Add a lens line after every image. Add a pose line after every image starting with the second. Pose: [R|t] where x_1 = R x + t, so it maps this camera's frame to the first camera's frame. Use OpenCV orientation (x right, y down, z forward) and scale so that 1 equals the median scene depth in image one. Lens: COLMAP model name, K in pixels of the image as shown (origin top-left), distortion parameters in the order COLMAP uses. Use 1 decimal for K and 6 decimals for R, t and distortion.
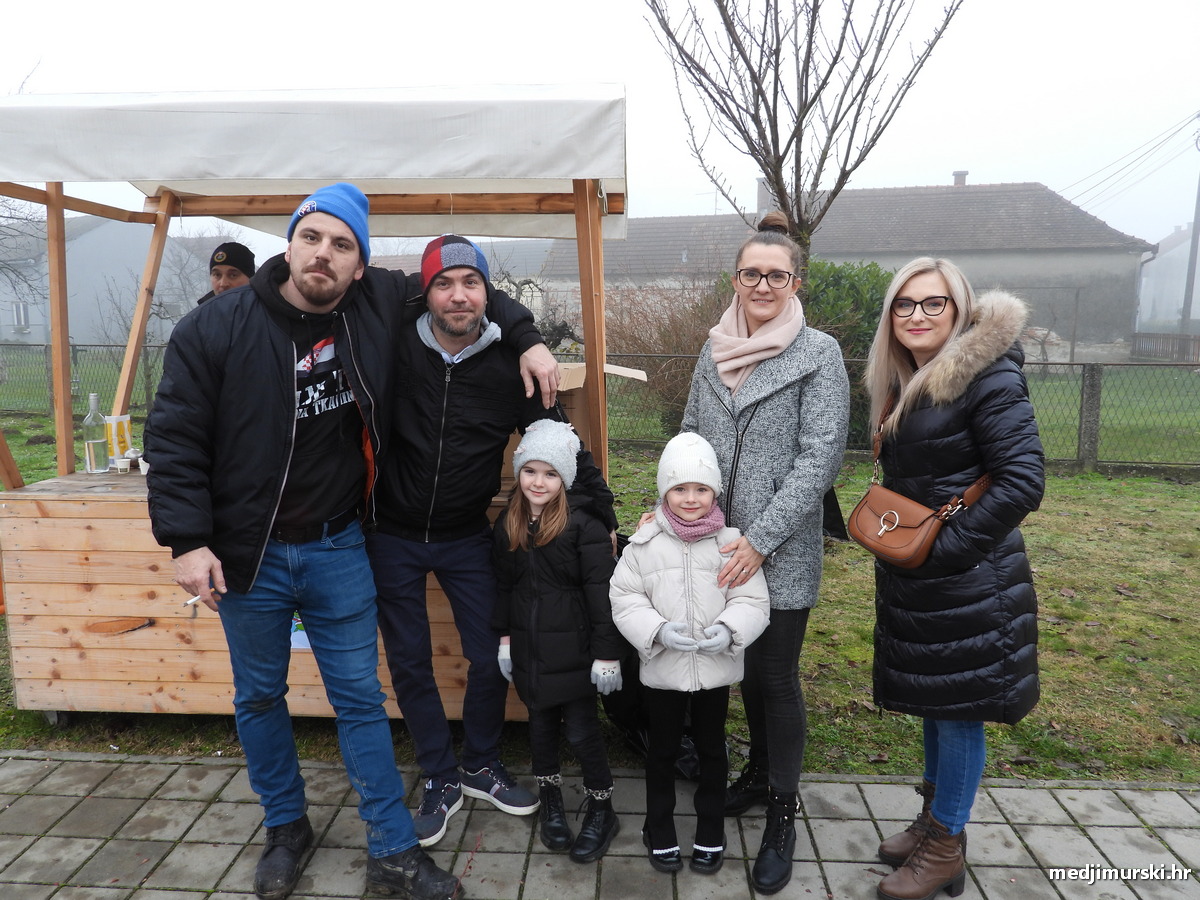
lens RADIAL K [[873.8, 0, 600.0], [0, 873.8, 450.0], [0, 0, 1]] dist [-0.009426, 0.000290]
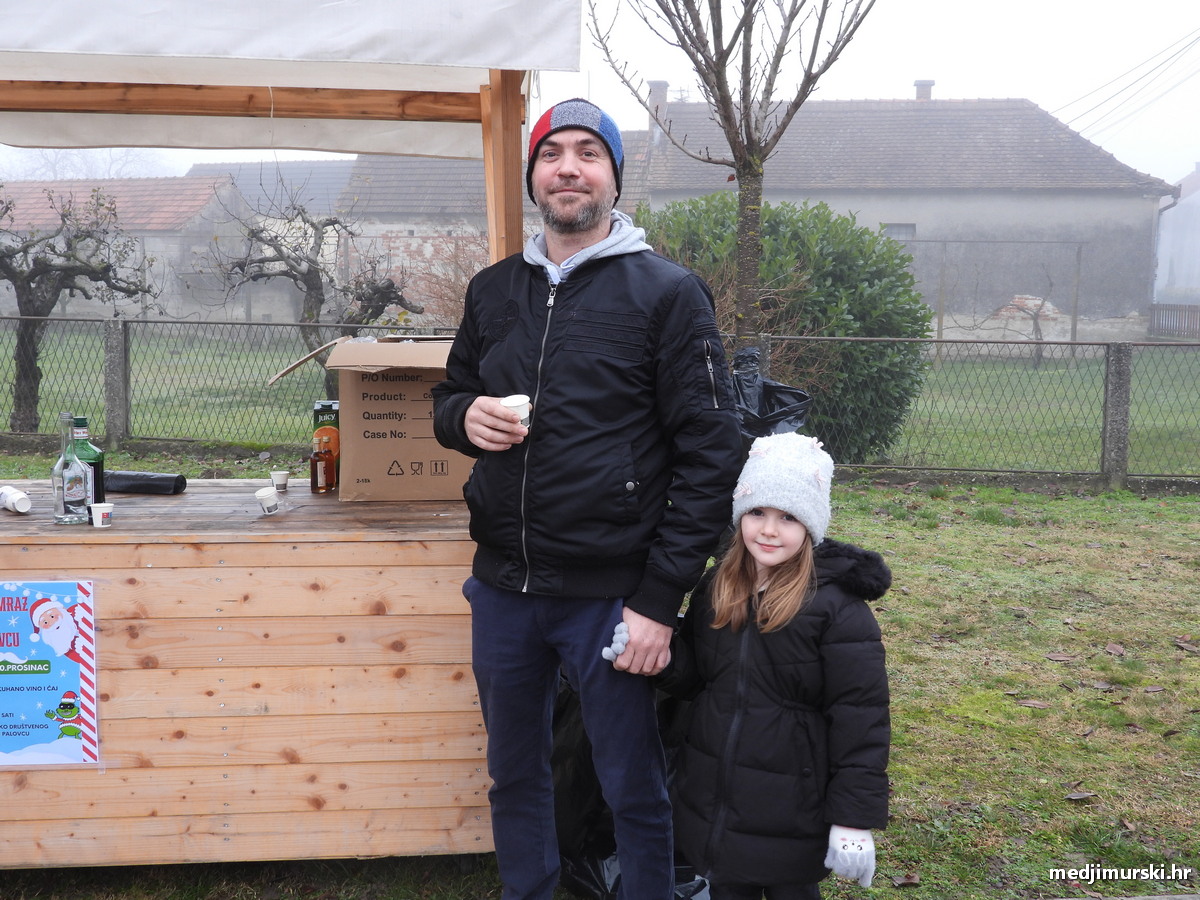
lens RADIAL K [[1263.9, 0, 600.0], [0, 1263.9, 450.0], [0, 0, 1]] dist [0.008068, -0.009801]
pose [[0.989724, -0.008095, 0.142758, -0.042787], [0.010248, 0.999844, -0.014351, 0.004240], [-0.142620, 0.015667, 0.989654, -0.005563]]
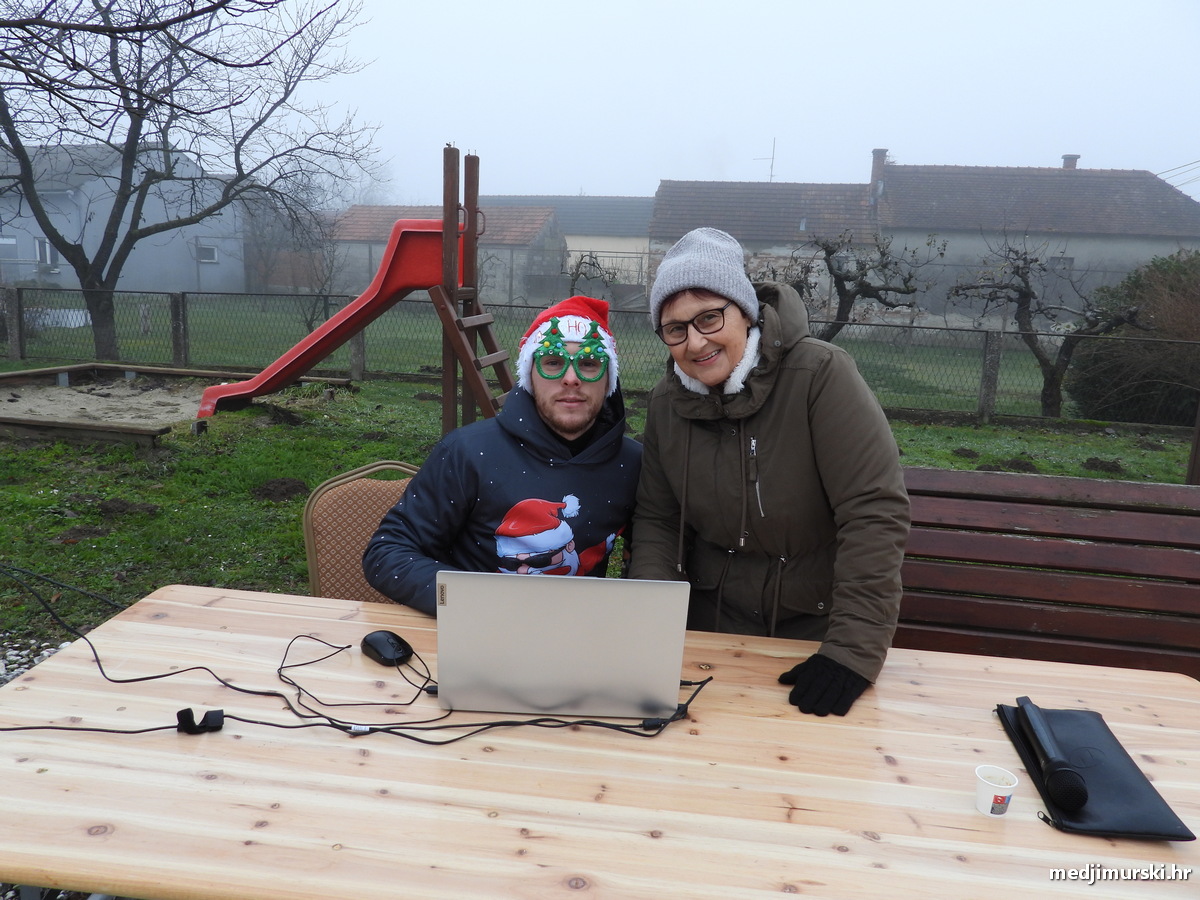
lens RADIAL K [[873.8, 0, 600.0], [0, 873.8, 450.0], [0, 0, 1]] dist [-0.009426, 0.000290]
pose [[0.991326, 0.016271, 0.130415, -1.559005], [-0.022223, 0.998770, 0.044317, -0.036364], [-0.129534, -0.046831, 0.990468, 0.248222]]
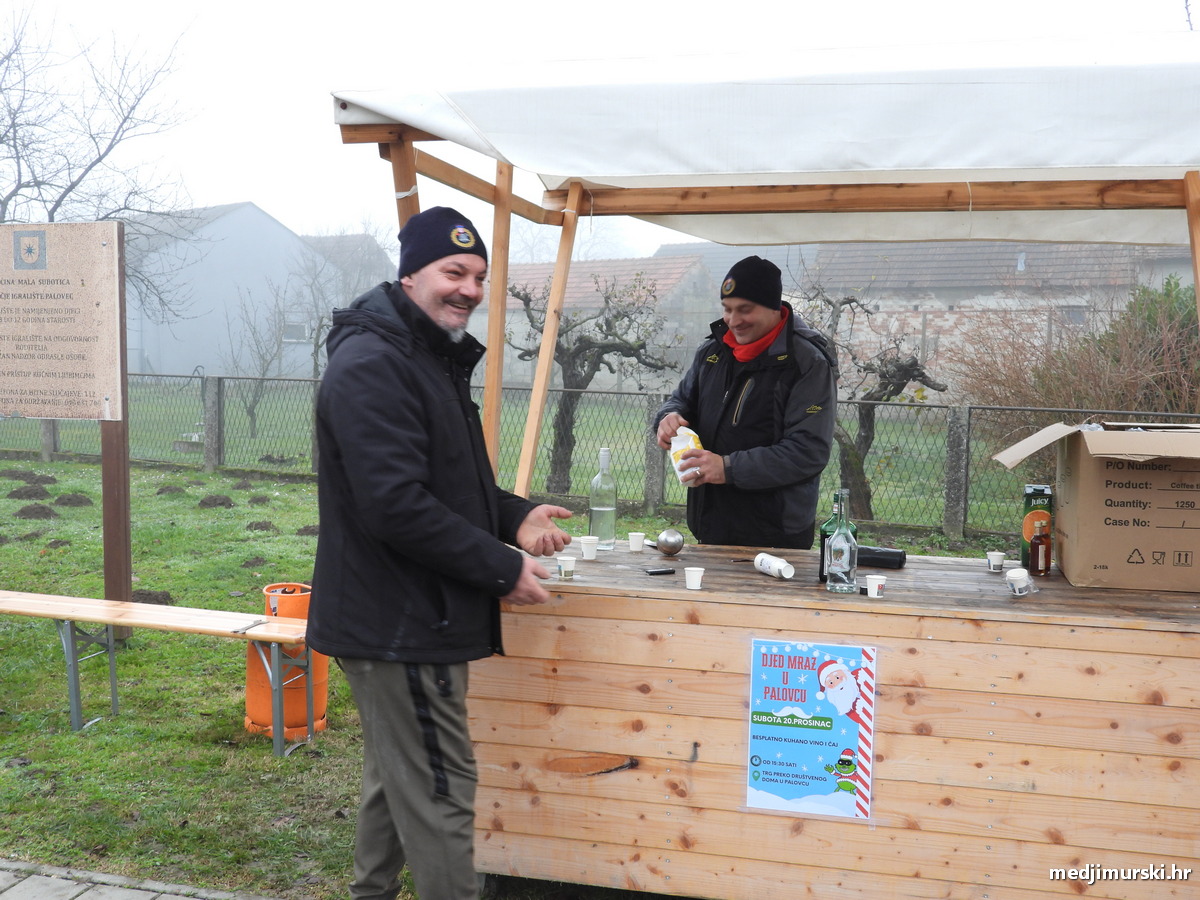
lens RADIAL K [[1263.9, 0, 600.0], [0, 1263.9, 450.0], [0, 0, 1]] dist [0.008068, -0.009801]
pose [[0.980996, 0.029559, -0.191766, -0.187702], [-0.042891, 0.996914, -0.065751, 0.003323], [0.189230, 0.072726, 0.979236, -0.036672]]
